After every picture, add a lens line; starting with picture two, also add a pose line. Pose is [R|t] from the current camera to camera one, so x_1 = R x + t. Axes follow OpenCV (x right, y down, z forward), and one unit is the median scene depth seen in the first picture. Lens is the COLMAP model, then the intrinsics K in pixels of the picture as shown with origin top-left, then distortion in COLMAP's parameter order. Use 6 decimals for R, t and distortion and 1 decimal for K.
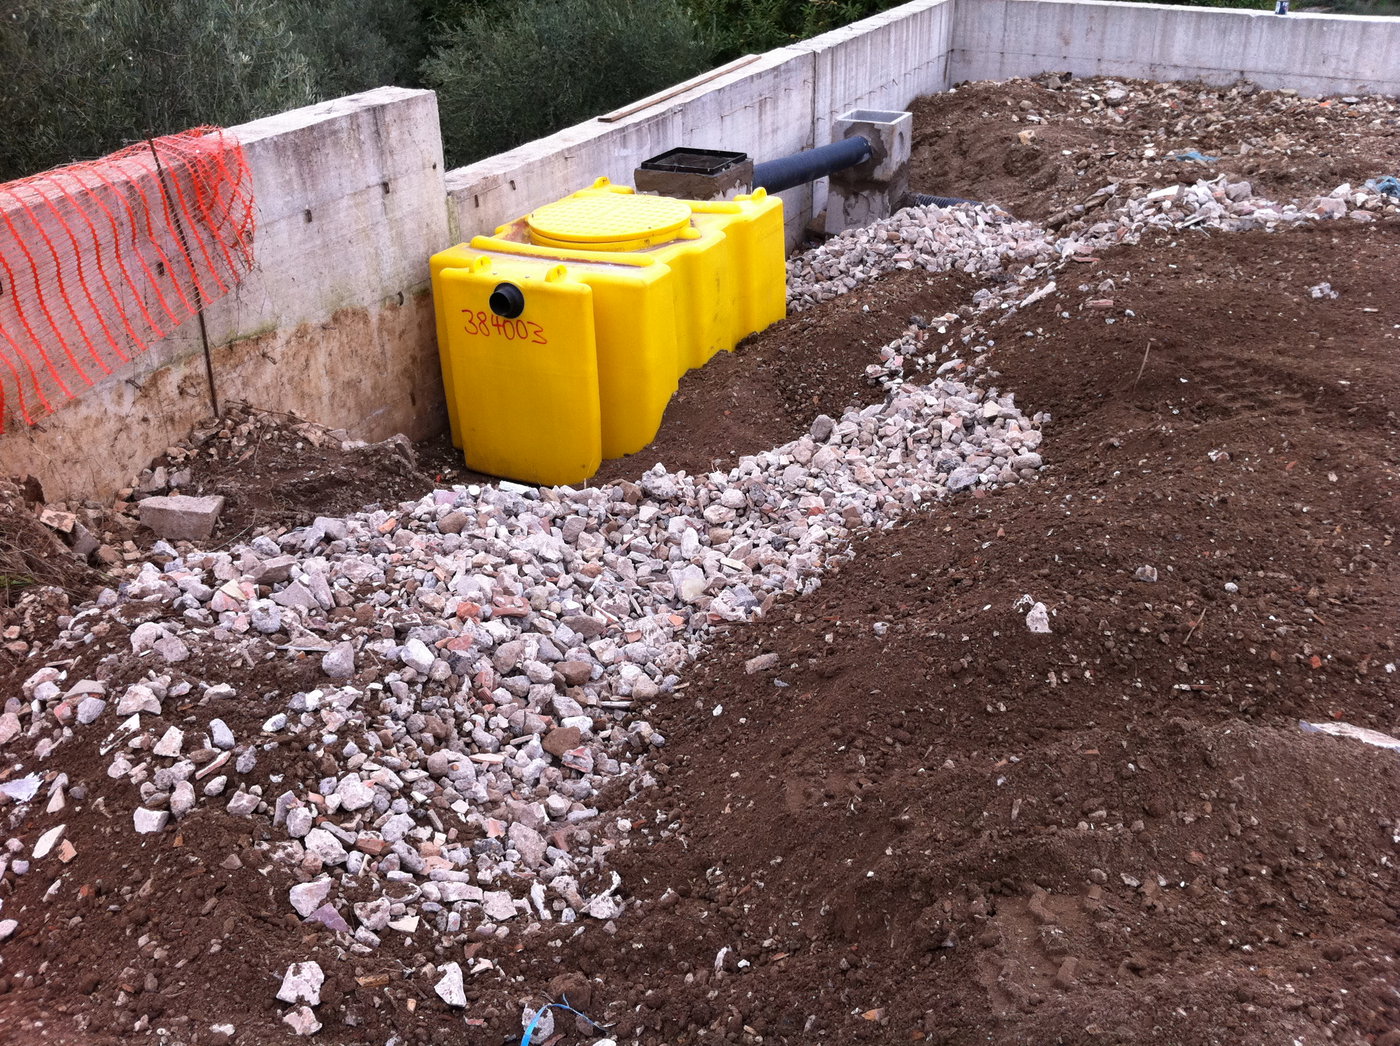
lens RADIAL K [[1306.3, 0, 706.2], [0, 1306.3, 552.4], [0, 0, 1]] dist [0.061340, -0.250000]
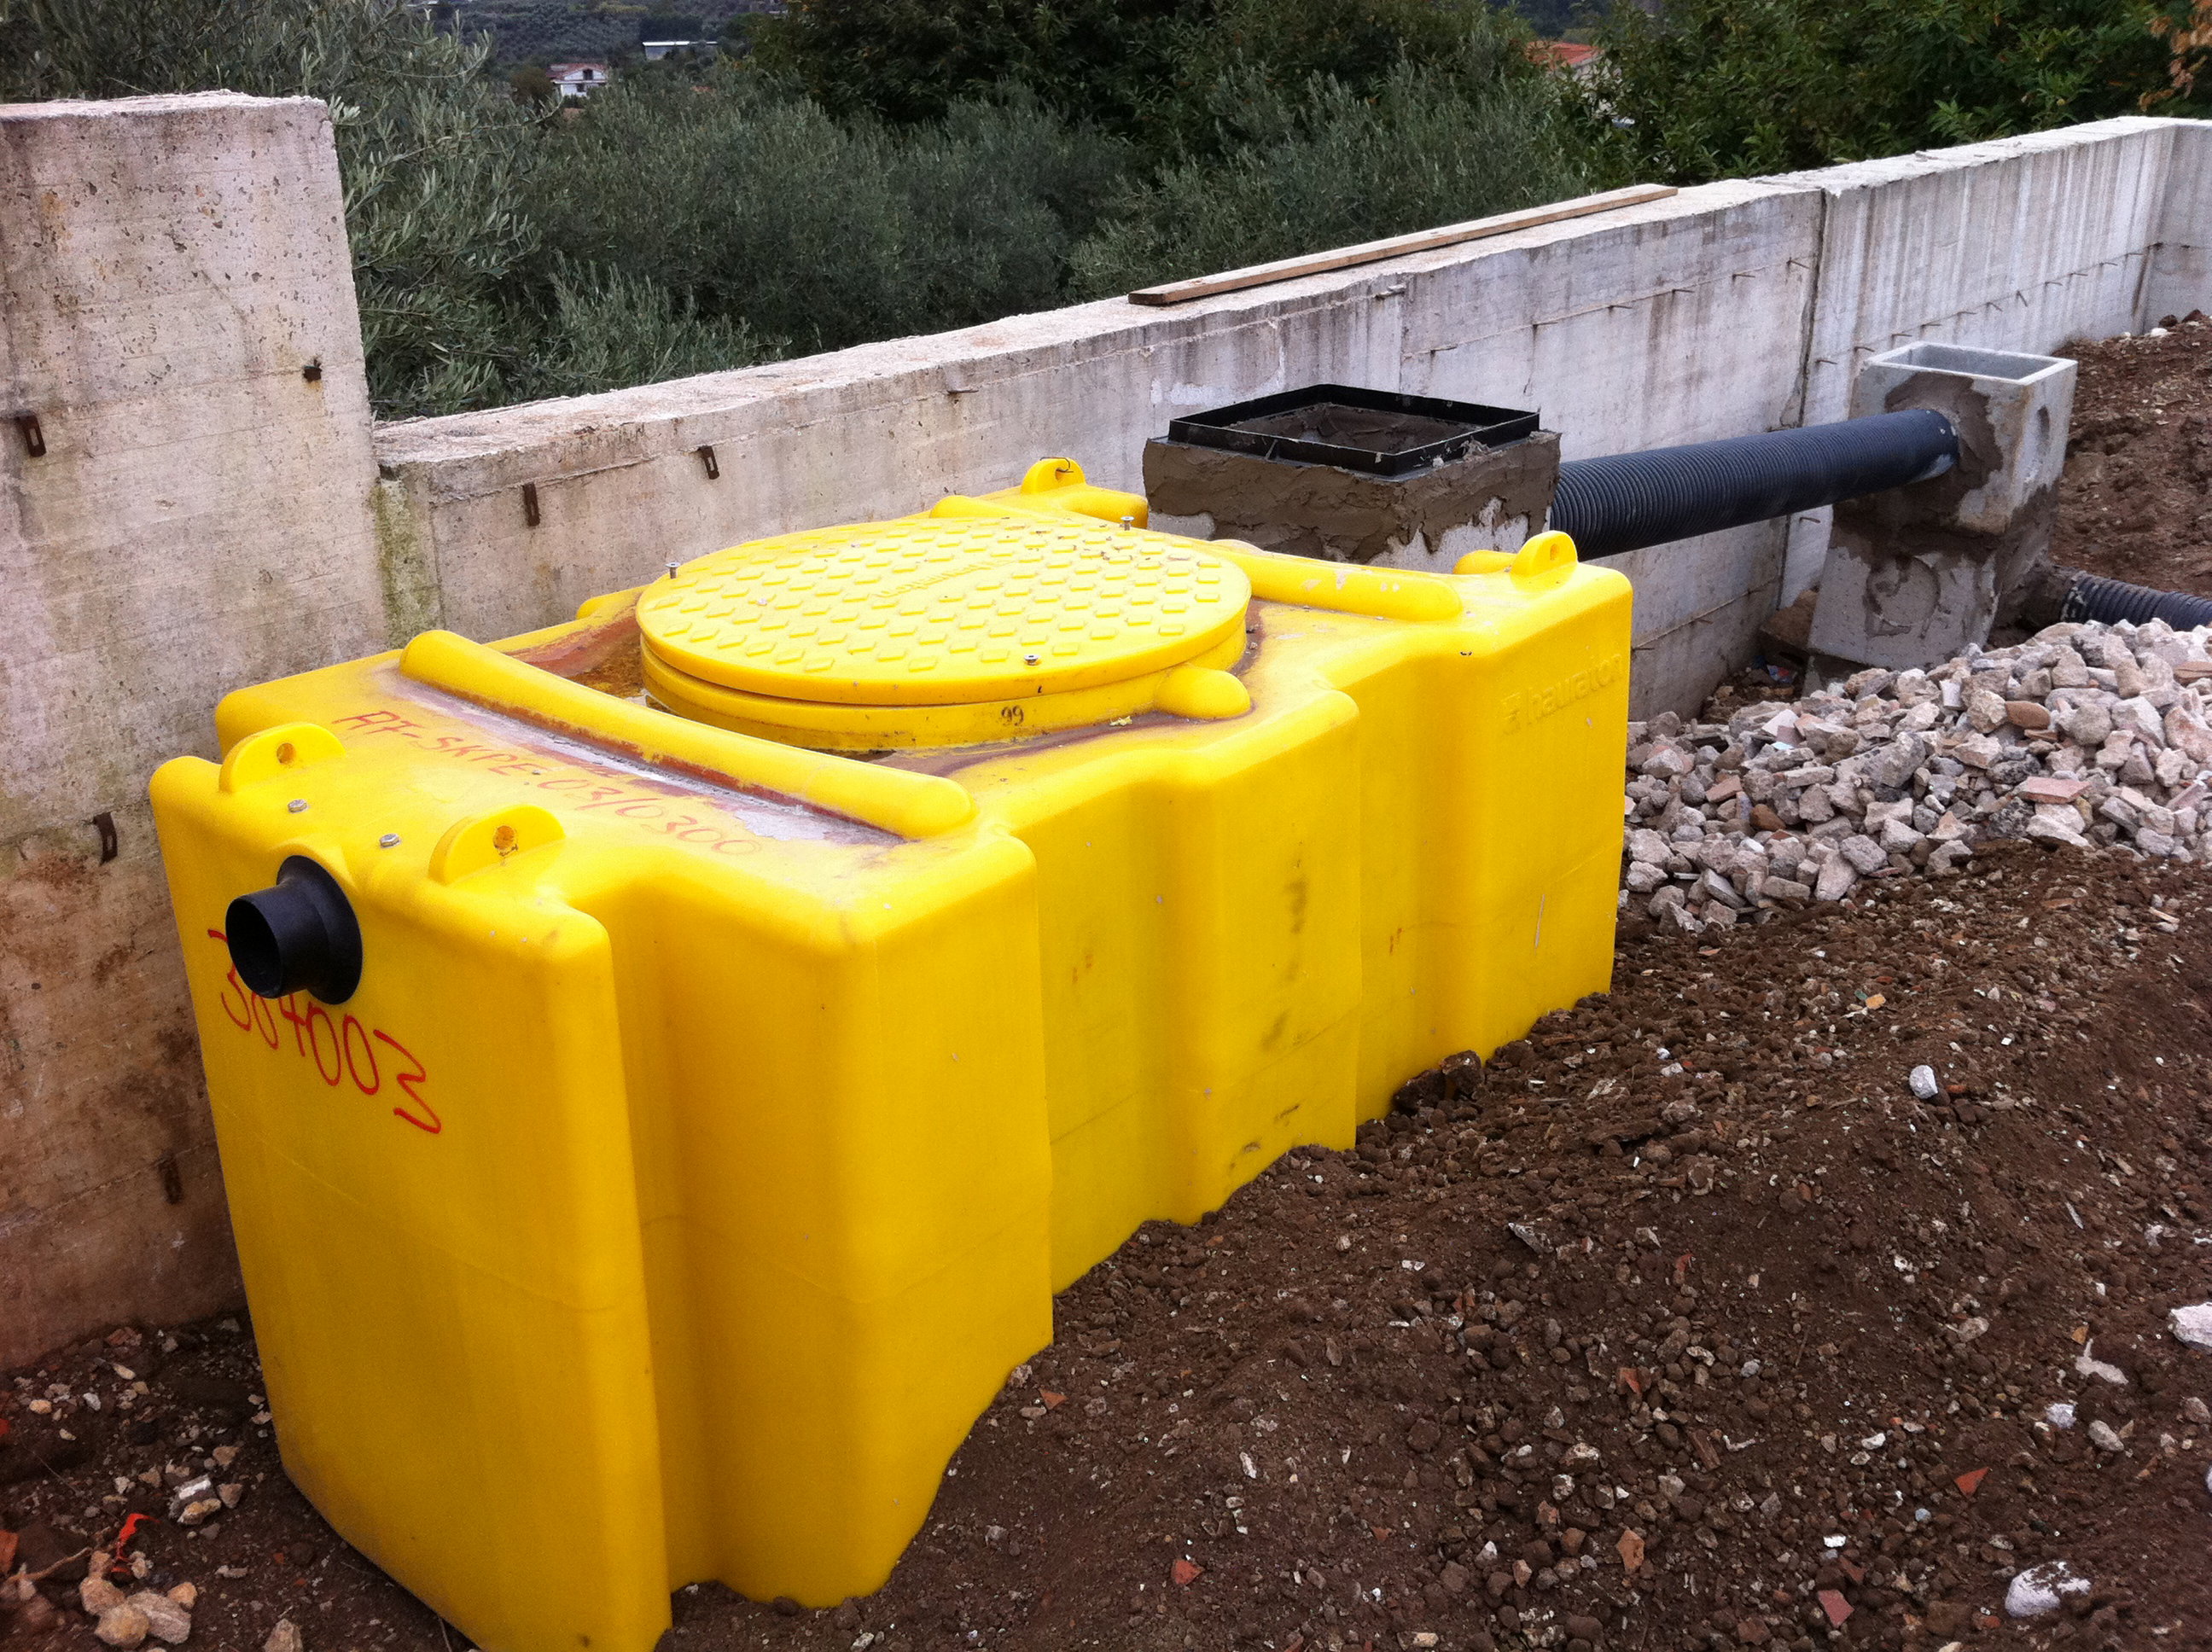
lens RADIAL K [[2089.5, 0, 1106.0], [0, 2089.5, 826.0], [0, 0, 1]] dist [0.048708, -0.251071]
pose [[0.967273, 0.108067, -0.229574, 0.050542], [-0.132887, 0.986518, -0.095515, -0.142472], [0.216156, 0.122897, 0.968593, 0.490331]]
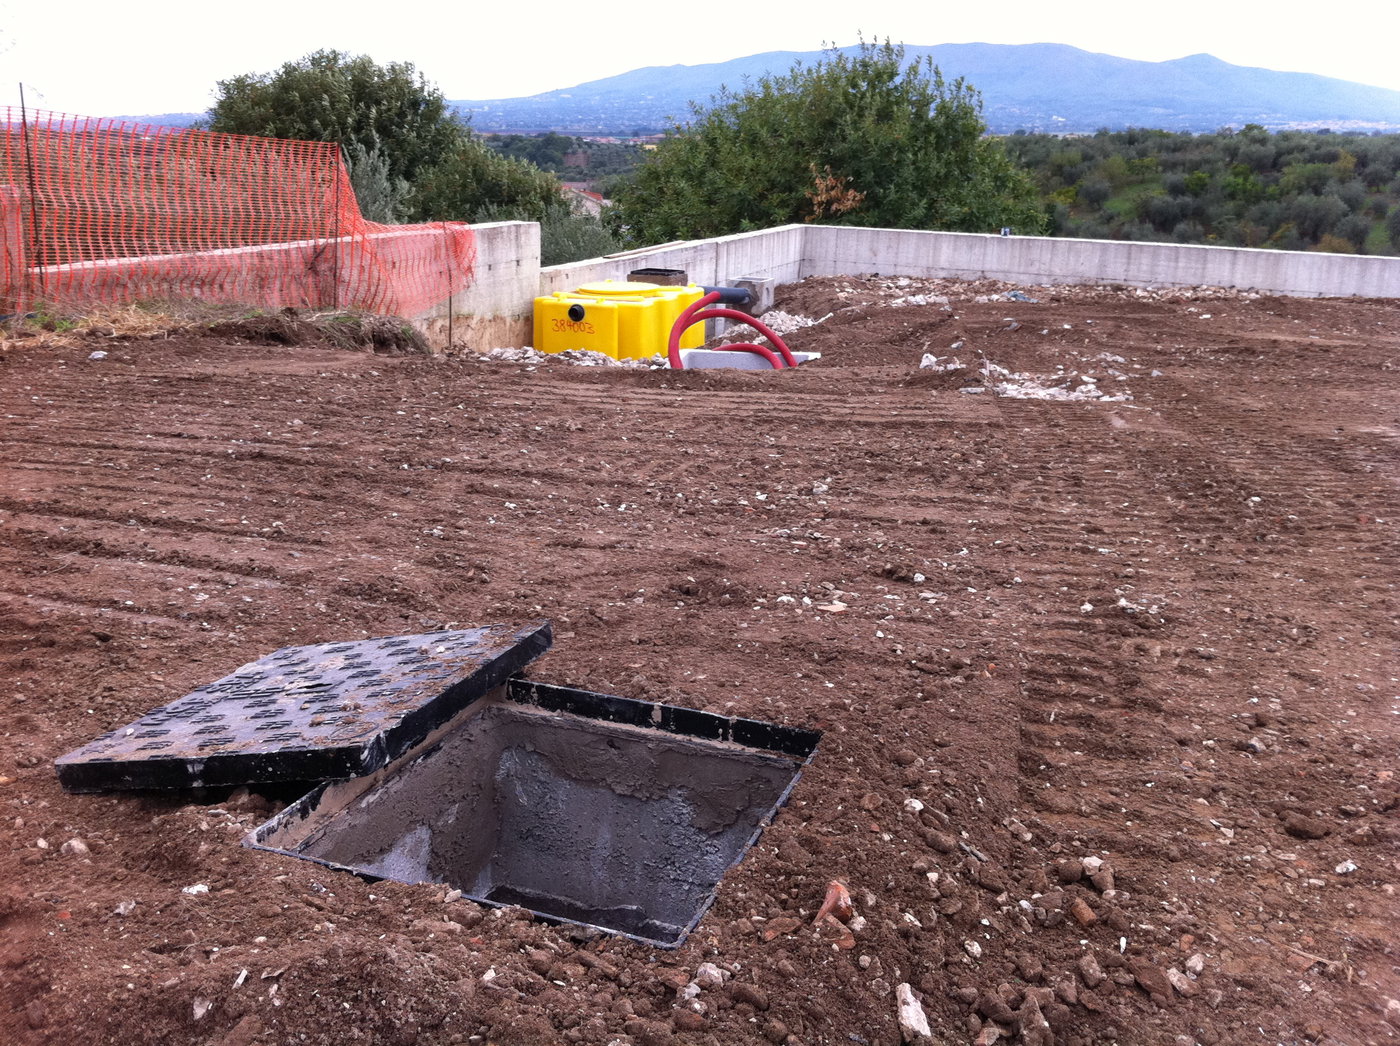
lens RADIAL K [[1306.3, 0, 706.2], [0, 1306.3, 552.4], [0, 0, 1]] dist [0.061340, -0.250000]
pose [[0.996703, 0.014035, 0.079912, -0.077858], [0.002027, 0.980310, -0.197453, 0.445872], [-0.081110, 0.196964, 0.977050, -0.743069]]
